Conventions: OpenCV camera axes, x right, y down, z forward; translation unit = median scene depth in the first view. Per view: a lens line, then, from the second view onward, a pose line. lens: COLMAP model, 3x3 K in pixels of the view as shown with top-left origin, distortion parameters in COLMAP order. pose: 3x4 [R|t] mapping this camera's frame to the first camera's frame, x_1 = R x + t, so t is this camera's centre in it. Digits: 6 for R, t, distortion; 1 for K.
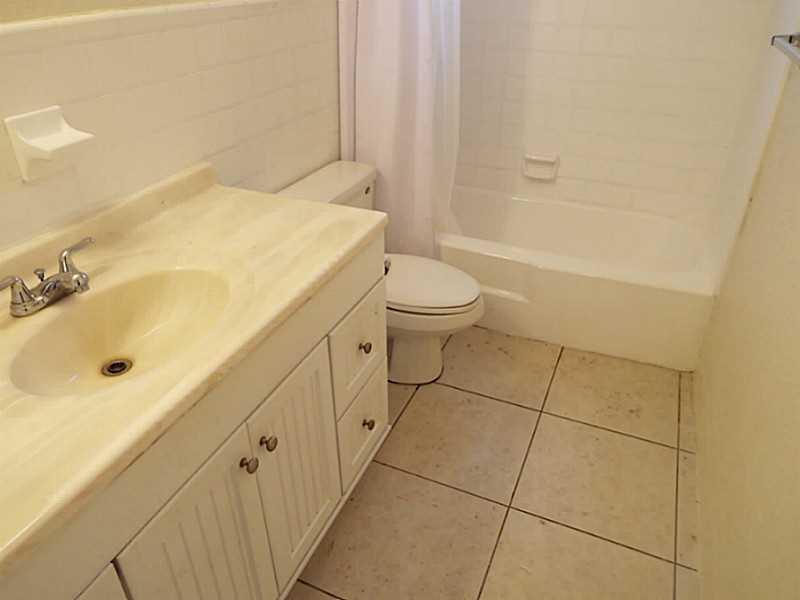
lens RADIAL K [[570.5, 0, 400.6], [0, 570.5, 296.5], [0, 0, 1]] dist [-0.035453, 0.012549]
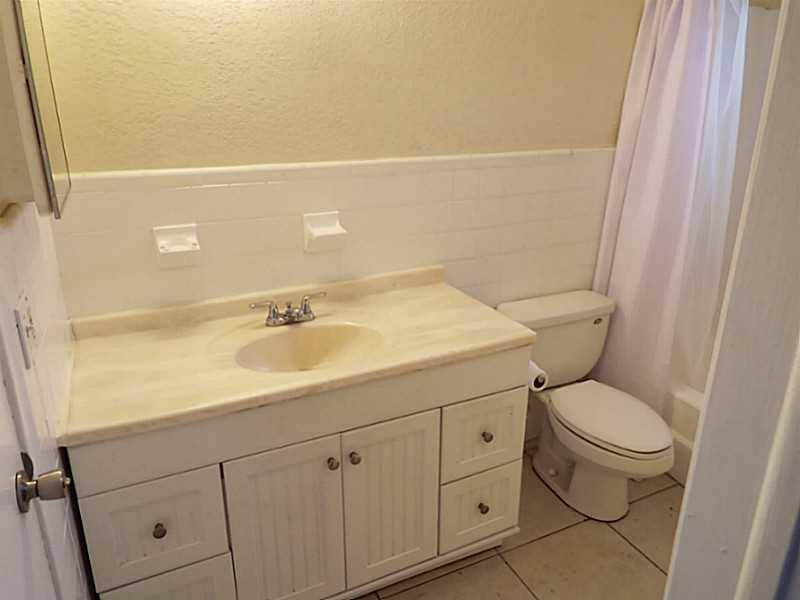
lens RADIAL K [[570.5, 0, 399.6], [0, 570.5, 301.5], [0, 0, 1]] dist [-0.035453, 0.012549]
pose [[0.741495, 0.212423, -0.636445, 0.515476], [-0.332031, 0.940443, -0.072948, -0.027758], [0.583045, 0.265410, 0.767865, -0.074137]]
